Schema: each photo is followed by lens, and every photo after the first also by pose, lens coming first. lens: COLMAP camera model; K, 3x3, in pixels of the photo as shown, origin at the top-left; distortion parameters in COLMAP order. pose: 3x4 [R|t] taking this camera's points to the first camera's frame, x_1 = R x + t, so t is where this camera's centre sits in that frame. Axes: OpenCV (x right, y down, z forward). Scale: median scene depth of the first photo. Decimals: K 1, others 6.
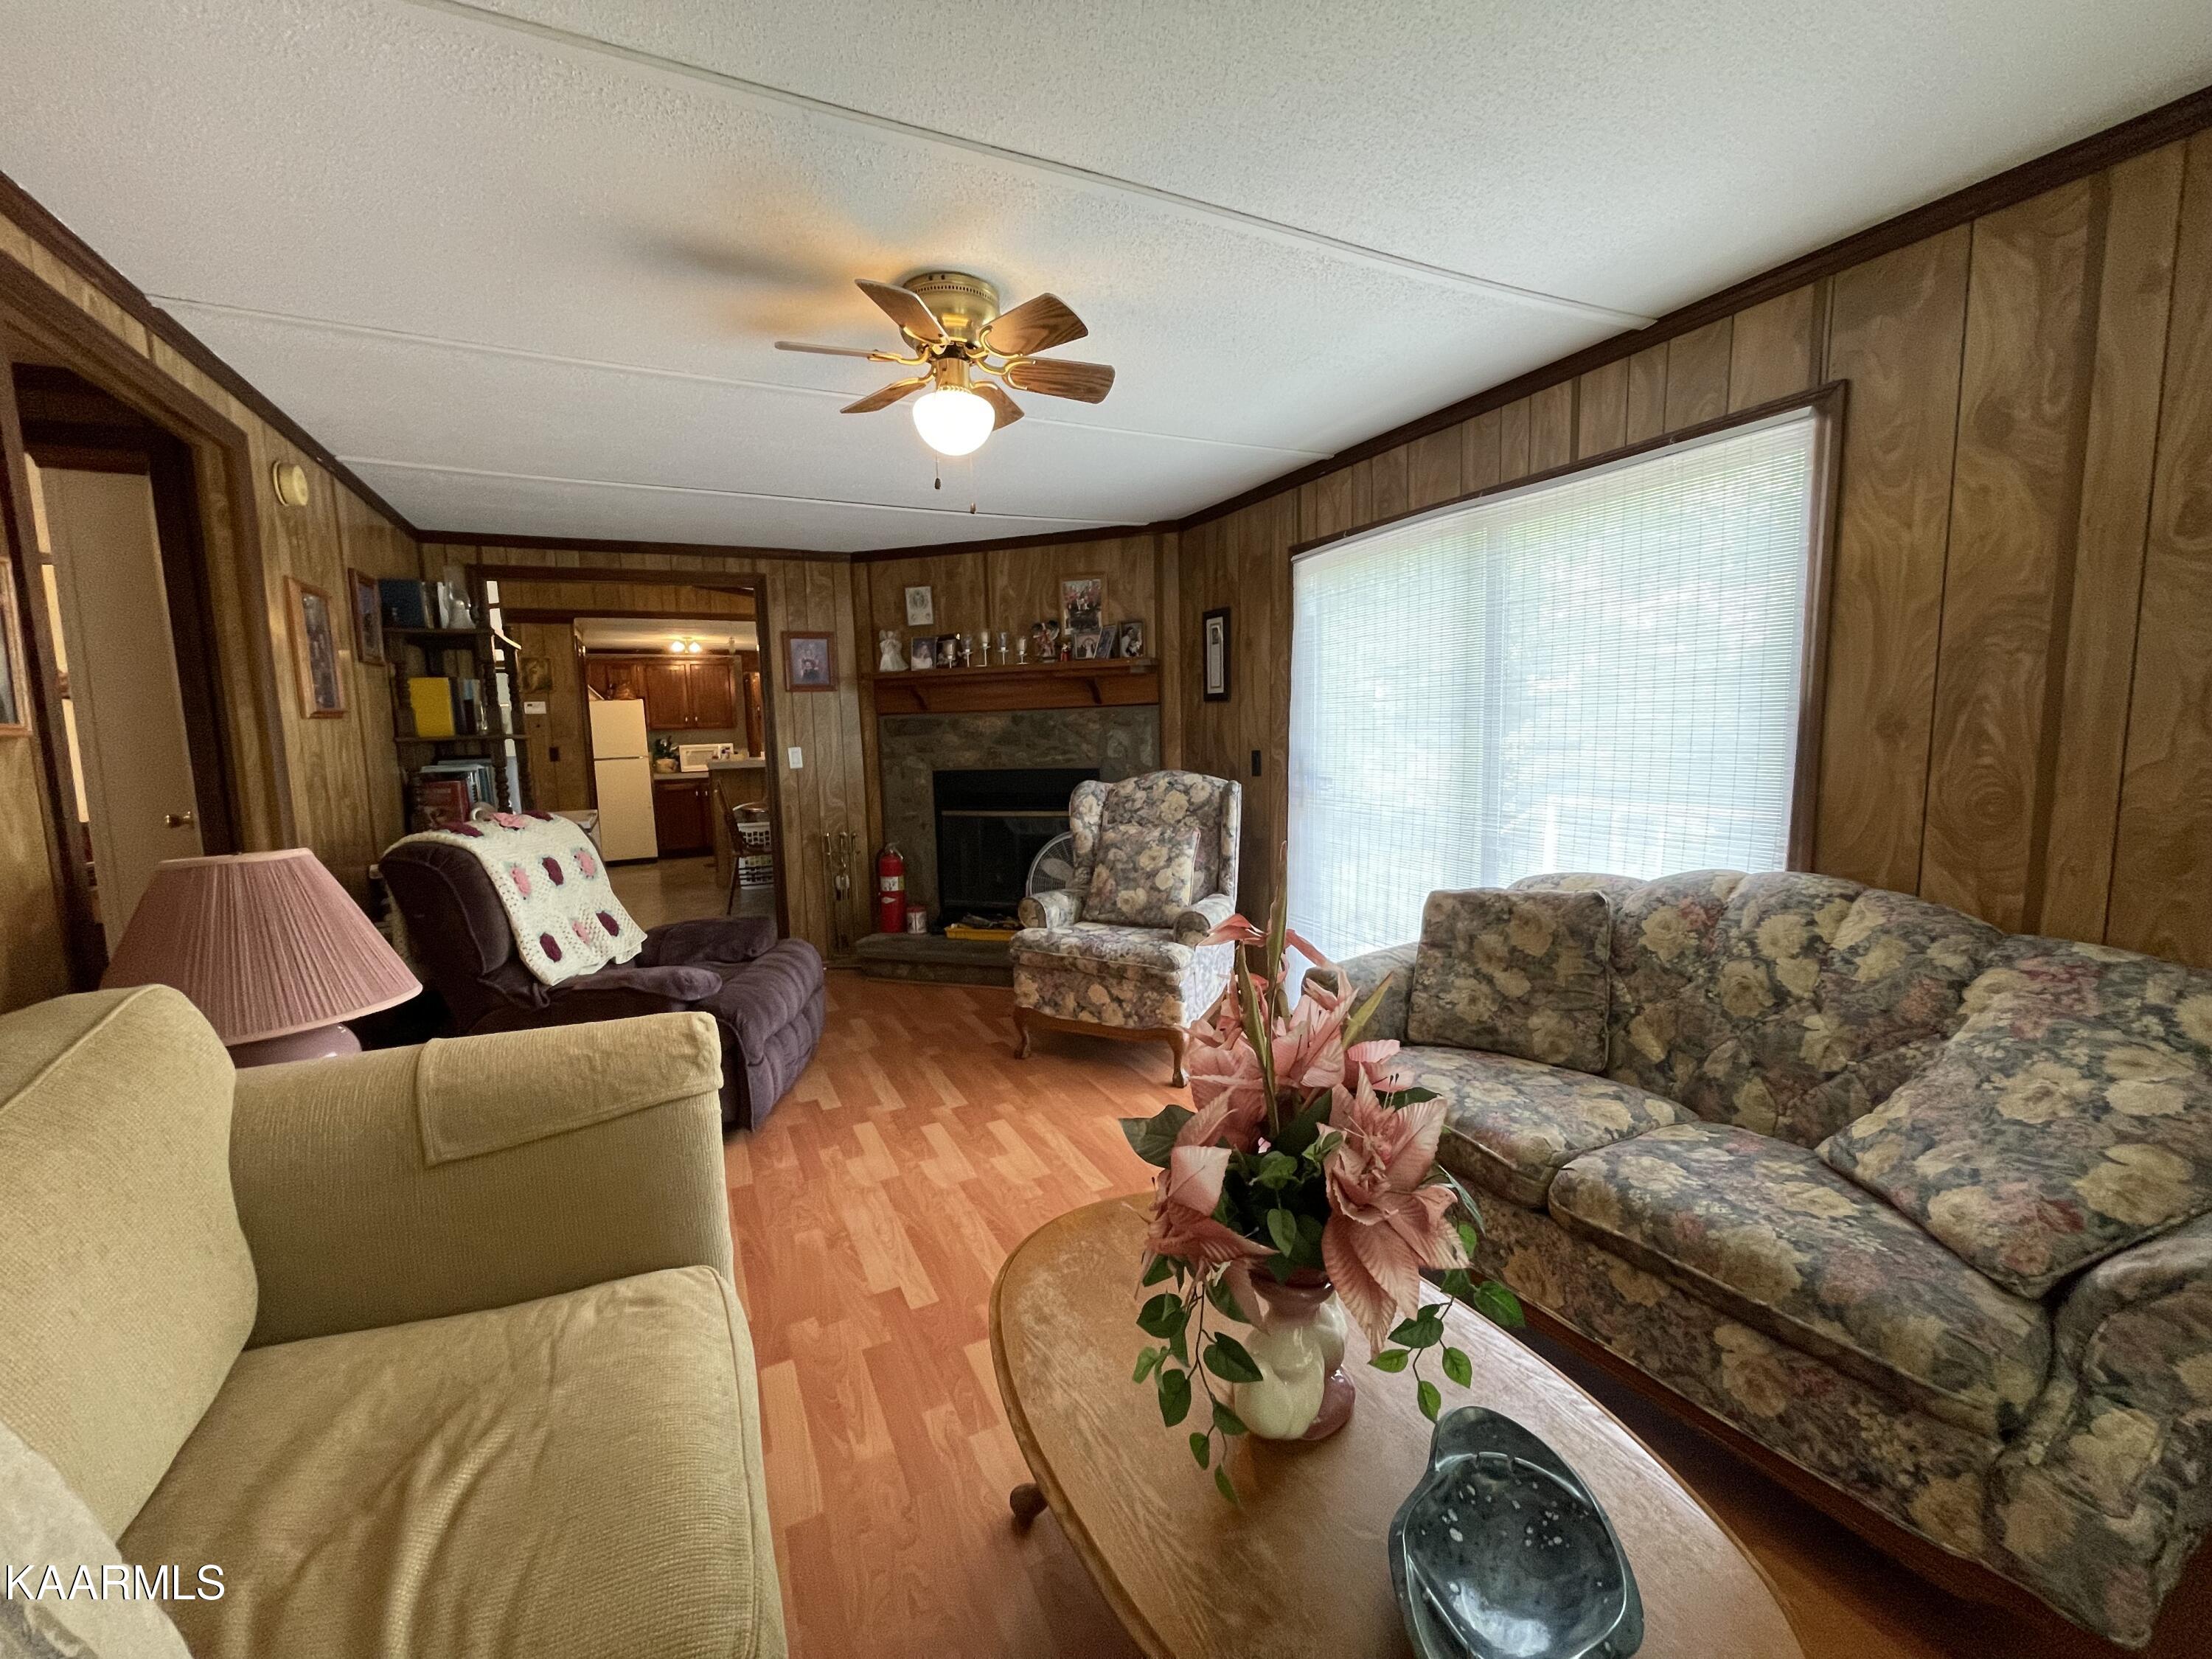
lens RADIAL K [[892.9, 0, 1103.2], [0, 892.9, 840.7], [0, 0, 1]] dist [-0.006593, 0.001362]
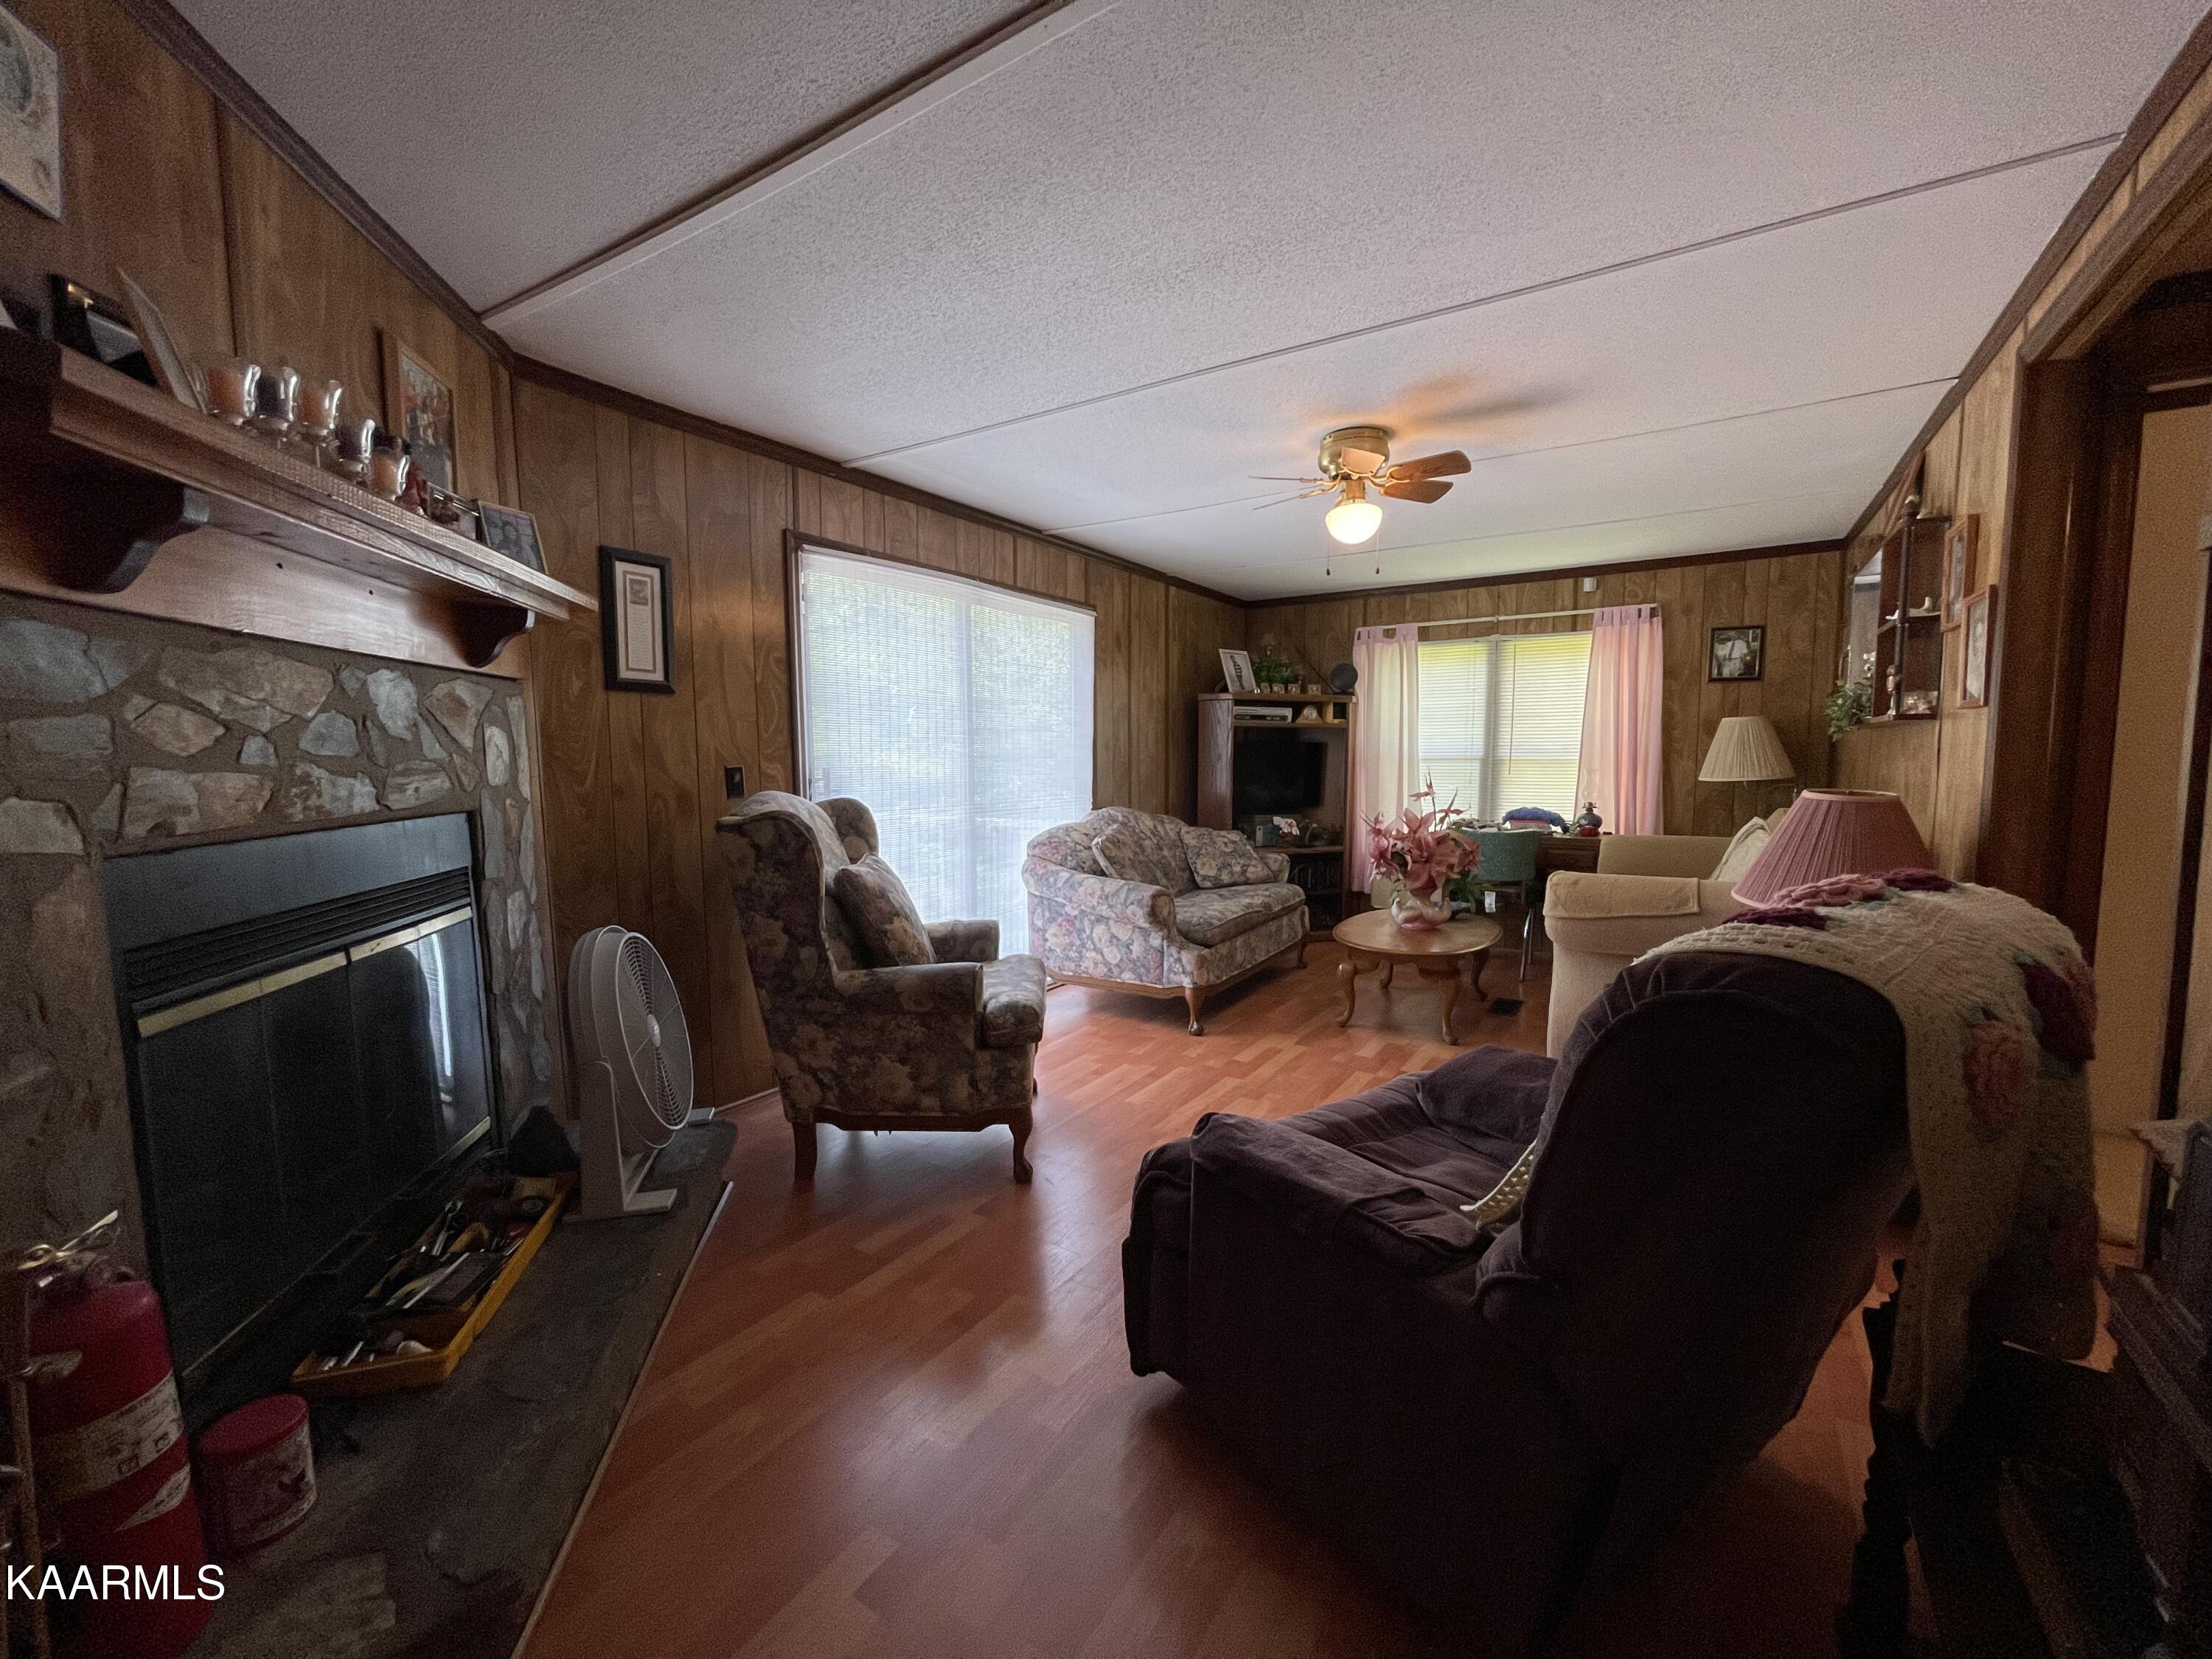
lens RADIAL K [[892.9, 0, 1106.1], [0, 892.9, 822.4], [0, 0, 1]] dist [-0.006593, 0.001362]
pose [[-0.489392, -0.048201, 0.870731, -0.871691], [0.112861, 0.986574, 0.118047, -0.143102], [-0.864730, 0.156043, -0.477381, 1.465400]]
